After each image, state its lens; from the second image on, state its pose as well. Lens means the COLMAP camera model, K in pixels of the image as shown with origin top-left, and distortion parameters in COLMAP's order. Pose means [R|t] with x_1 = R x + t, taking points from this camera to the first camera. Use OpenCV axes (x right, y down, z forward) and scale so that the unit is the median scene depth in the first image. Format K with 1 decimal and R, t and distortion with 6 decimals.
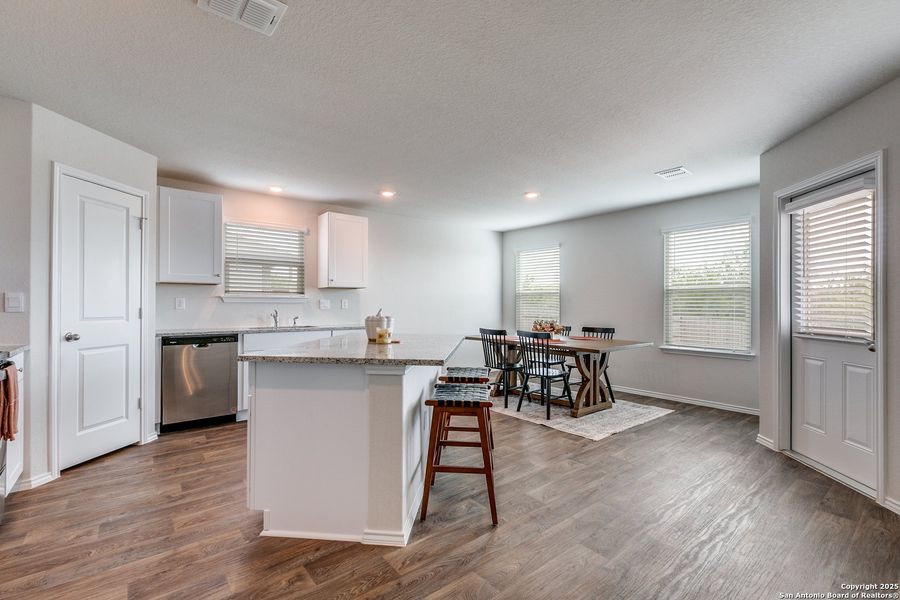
lens RADIAL K [[407.8, 0, 444.3], [0, 407.8, 305.4], [0, 0, 1]] dist [0.001110, -0.002360]
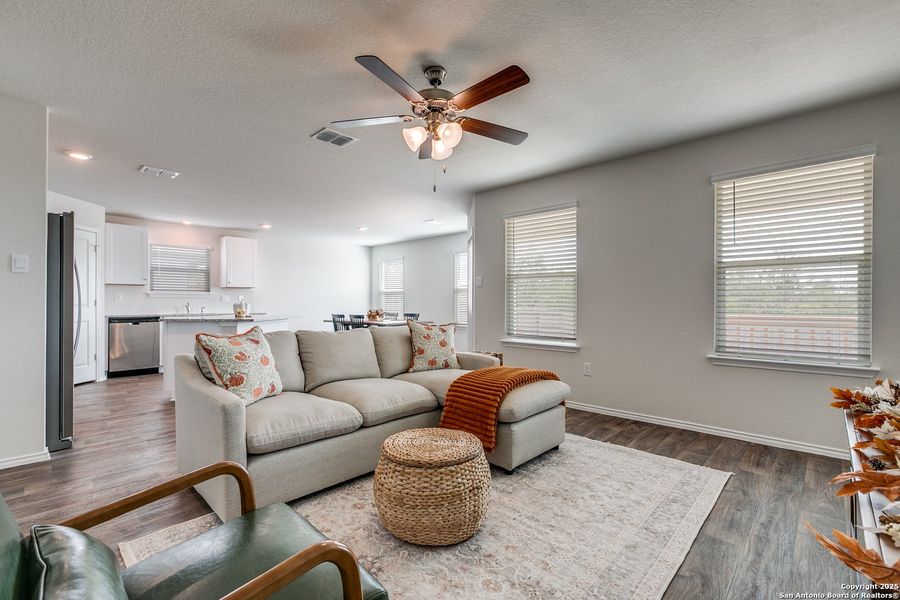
lens RADIAL K [[407.8, 0, 453.9], [0, 407.8, 305.5], [0, 0, 1]] dist [0.001110, -0.002360]
pose [[0.988664, -0.002300, 0.150124, 0.426811], [0.001369, 0.999979, 0.006307, 0.019646], [-0.150135, -0.006030, 0.988647, -0.817364]]
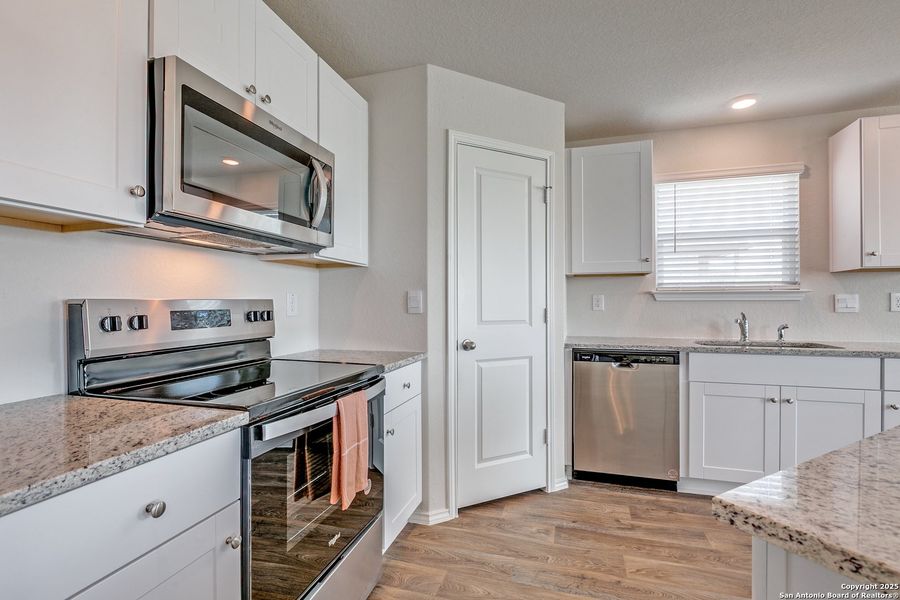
lens RADIAL K [[407.8, 0, 448.4], [0, 407.8, 299.2], [0, 0, 1]] dist [0.001110, -0.002360]
pose [[0.566684, -0.012820, -0.823836, -0.217278], [0.001542, 0.999894, -0.014499, -0.000514], [0.823934, 0.006946, 0.566643, 0.404677]]
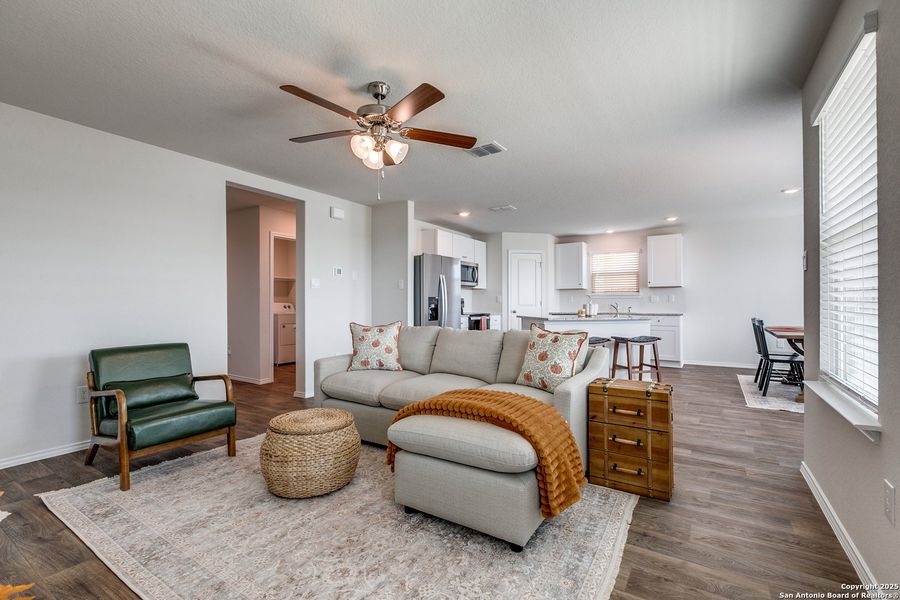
lens RADIAL K [[407.8, 0, 443.8], [0, 407.8, 302.9], [0, 0, 1]] dist [0.001110, -0.002360]
pose [[0.309135, -0.001376, -0.951017, 1.233087], [0.002226, 0.999997, -0.000723, 0.016263], [0.951016, -0.001894, 0.309137, -0.244263]]
